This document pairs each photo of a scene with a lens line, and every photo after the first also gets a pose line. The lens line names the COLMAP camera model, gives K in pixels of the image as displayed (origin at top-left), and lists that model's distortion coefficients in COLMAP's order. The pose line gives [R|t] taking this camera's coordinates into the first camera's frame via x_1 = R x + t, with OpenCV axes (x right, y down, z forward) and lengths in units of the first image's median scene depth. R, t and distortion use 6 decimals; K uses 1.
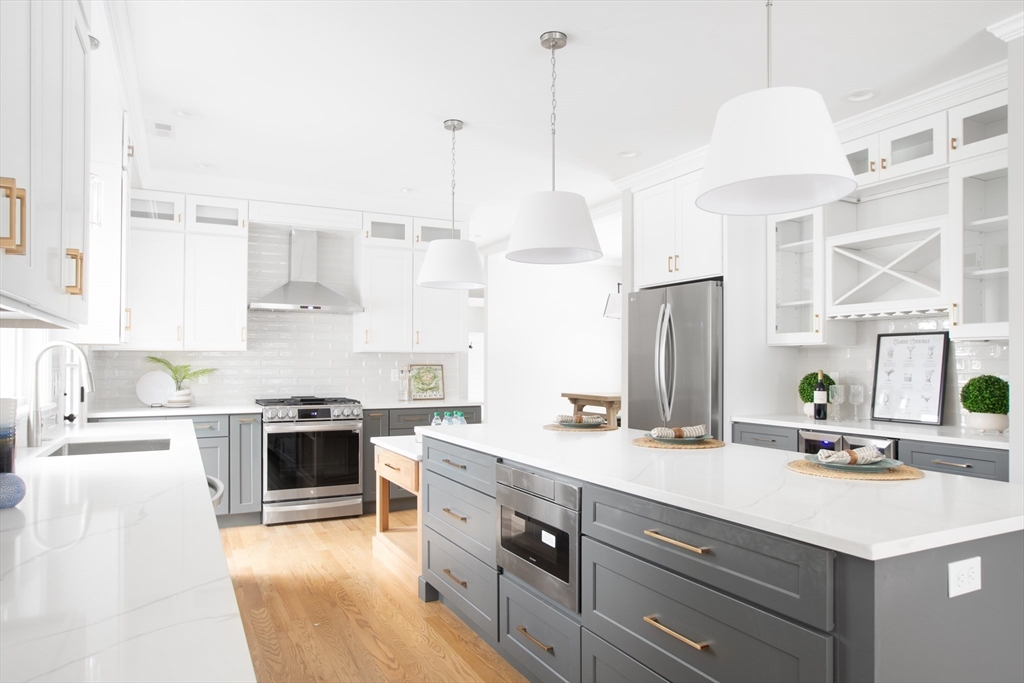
lens RADIAL K [[671.5, 0, 513.9], [0, 671.5, 354.2], [0, 0, 1]] dist [-0.005258, -0.000477]
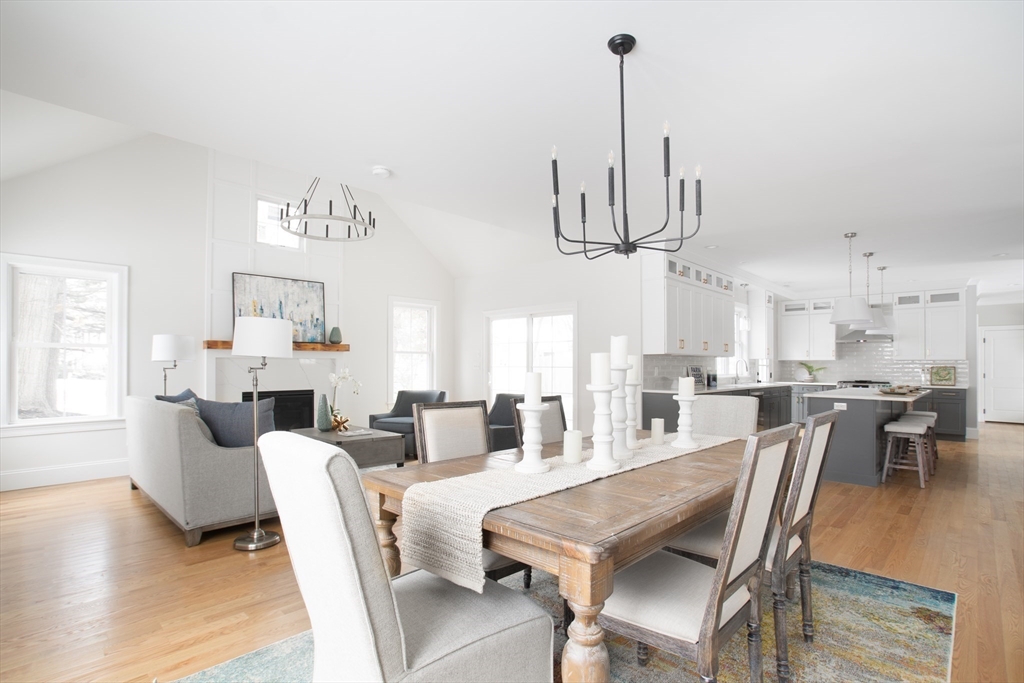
lens RADIAL K [[507.9, 0, 514.3], [0, 507.9, 354.7], [0, 0, 1]] dist [-0.072607, 0.039659]
pose [[0.338518, -0.014998, -0.940840, 0.893806], [0.005922, 0.999887, -0.013808, -0.006711], [0.940941, -0.000897, 0.338569, -0.692456]]
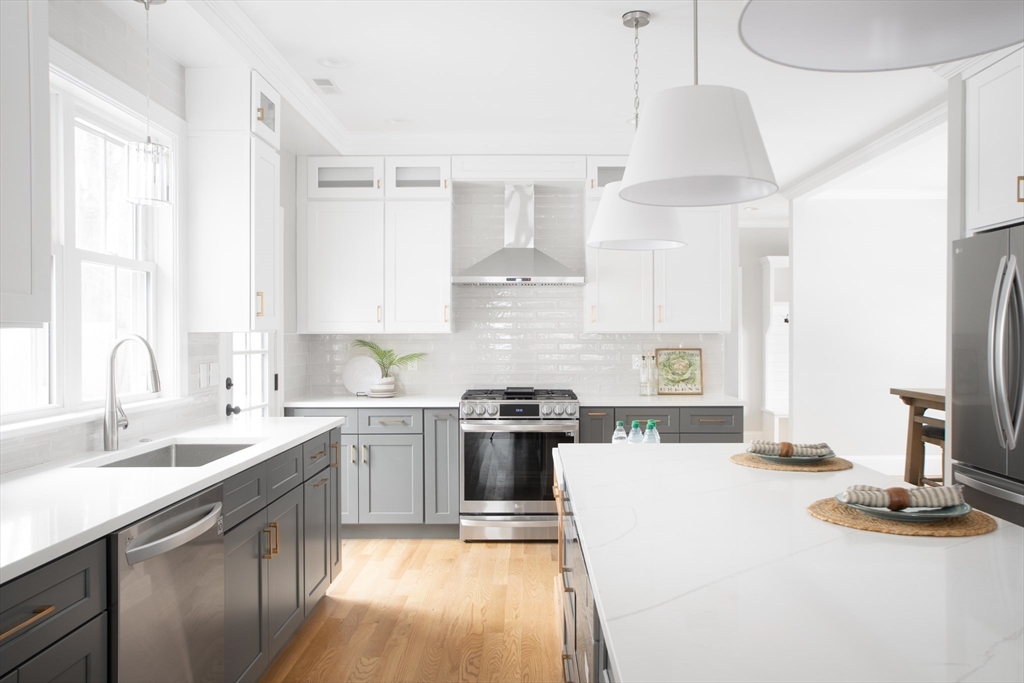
lens RADIAL K [[783.6, 0, 523.5], [0, 783.6, 337.5], [0, 0, 1]] dist [-0.017421, 0.000169]
pose [[0.892094, -0.000475, -0.451849, 0.134822], [0.008012, 0.999859, 0.014768, -0.013407], [0.451778, -0.016795, 0.891972, 0.154747]]
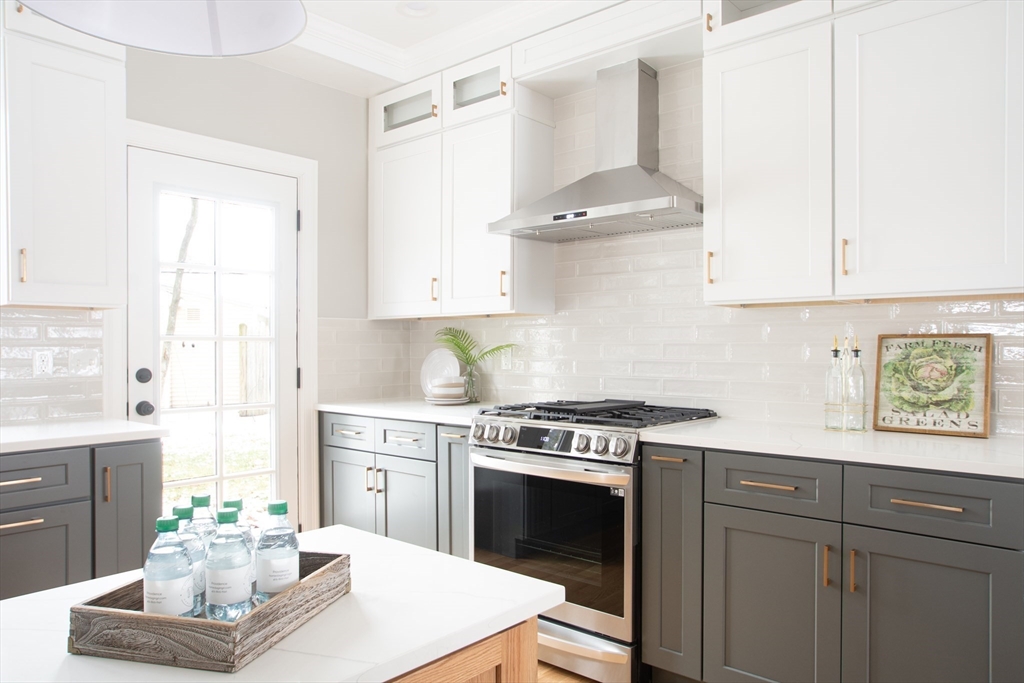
lens RADIAL K [[715.5, 0, 509.9], [0, 715.5, 348.8], [0, 0, 1]] dist [-0.085270, 0.129479]
pose [[0.372386, 0.001547, -0.928077, 0.155741], [0.013438, 0.999885, 0.007059, 0.021204], [0.927981, -0.015100, 0.372322, 0.781579]]
